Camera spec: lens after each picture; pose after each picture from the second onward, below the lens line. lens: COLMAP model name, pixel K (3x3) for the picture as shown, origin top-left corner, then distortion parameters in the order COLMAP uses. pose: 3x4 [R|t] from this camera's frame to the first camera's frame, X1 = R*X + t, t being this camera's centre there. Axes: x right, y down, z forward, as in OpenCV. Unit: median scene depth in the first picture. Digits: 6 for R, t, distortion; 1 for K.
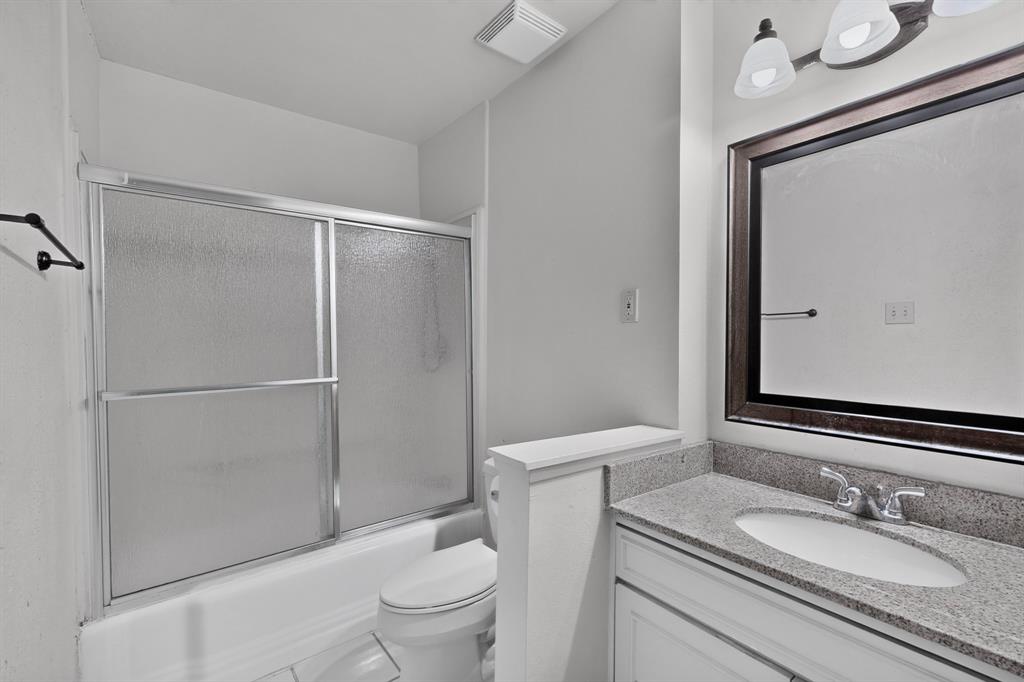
lens RADIAL K [[446.4, 0, 510.4], [0, 446.4, 345.2], [0, 0, 1]] dist [0.000179, -0.000109]
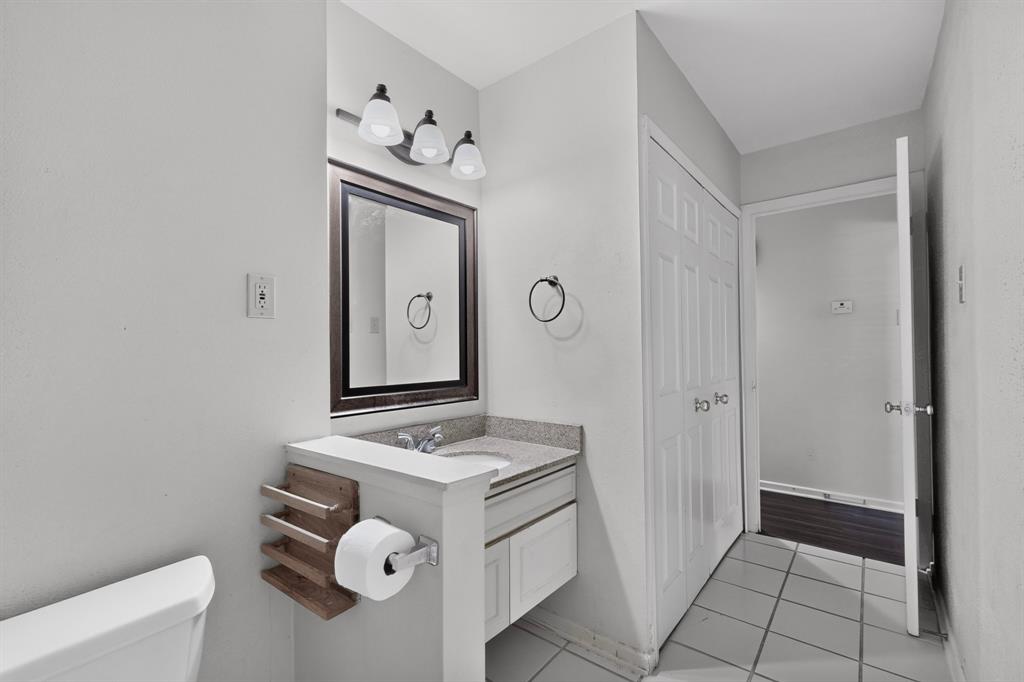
lens RADIAL K [[446.4, 0, 510.4], [0, 446.4, 345.2], [0, 0, 1]] dist [0.000179, -0.000109]
pose [[-0.240537, -0.001861, 0.970638, -0.751058], [0.005976, 0.999976, 0.003399, -0.005435], [-0.970622, 0.006618, -0.240520, 1.000958]]
